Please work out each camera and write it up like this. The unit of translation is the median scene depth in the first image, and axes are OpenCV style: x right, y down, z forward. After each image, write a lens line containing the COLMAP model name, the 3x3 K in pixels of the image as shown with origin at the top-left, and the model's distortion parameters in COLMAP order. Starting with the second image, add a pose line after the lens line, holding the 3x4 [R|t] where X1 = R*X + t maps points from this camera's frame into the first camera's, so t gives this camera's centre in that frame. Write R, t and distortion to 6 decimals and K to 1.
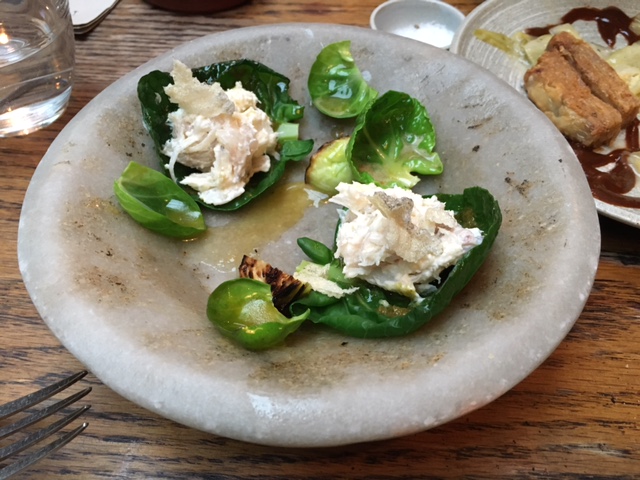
lens RADIAL K [[555.1, 0, 309.1], [0, 555.1, 243.8], [0, 0, 1]] dist [0.060259, -0.105486]
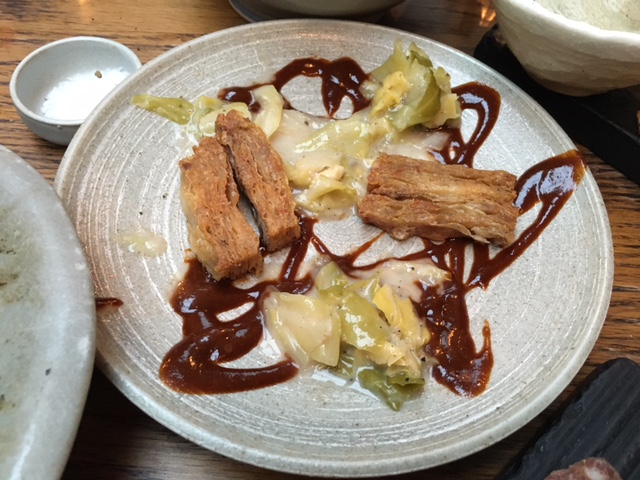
lens RADIAL K [[555.1, 0, 318.8], [0, 555.1, 240.0], [0, 0, 1]] dist [0.060259, -0.105486]
pose [[0.997702, 0.015889, 0.065871, 0.541445], [-0.021955, 0.995479, 0.092410, -0.282053], [-0.064105, -0.093644, 0.993540, 0.215119]]
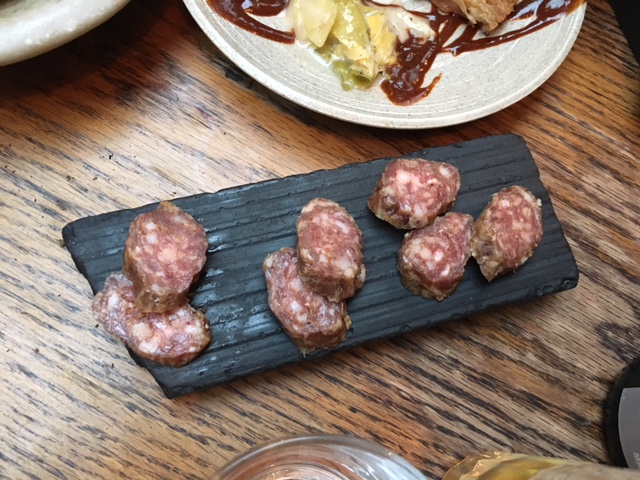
lens RADIAL K [[555.1, 0, 321.4], [0, 555.1, 239.9], [0, 0, 1]] dist [0.060259, -0.105486]
pose [[0.904757, 0.425900, 0.004843, 0.735966], [-0.400621, 0.847086, 0.349211, -0.128297], [0.144627, -0.317891, 0.937032, -0.101669]]
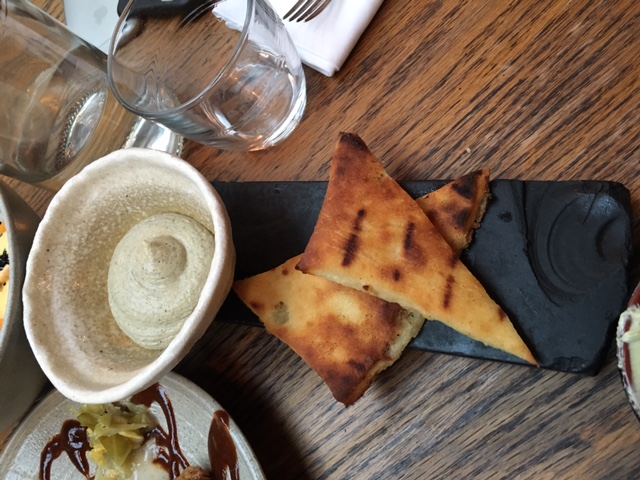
lens RADIAL K [[555.1, 0, 320.9], [0, 555.1, 238.7], [0, 0, 1]] dist [0.060259, -0.105486]
pose [[0.687065, -0.703957, -0.179964, 1.454473], [0.726569, 0.667783, 0.161753, -0.560463], [0.006310, -0.241891, 0.970283, 0.199021]]
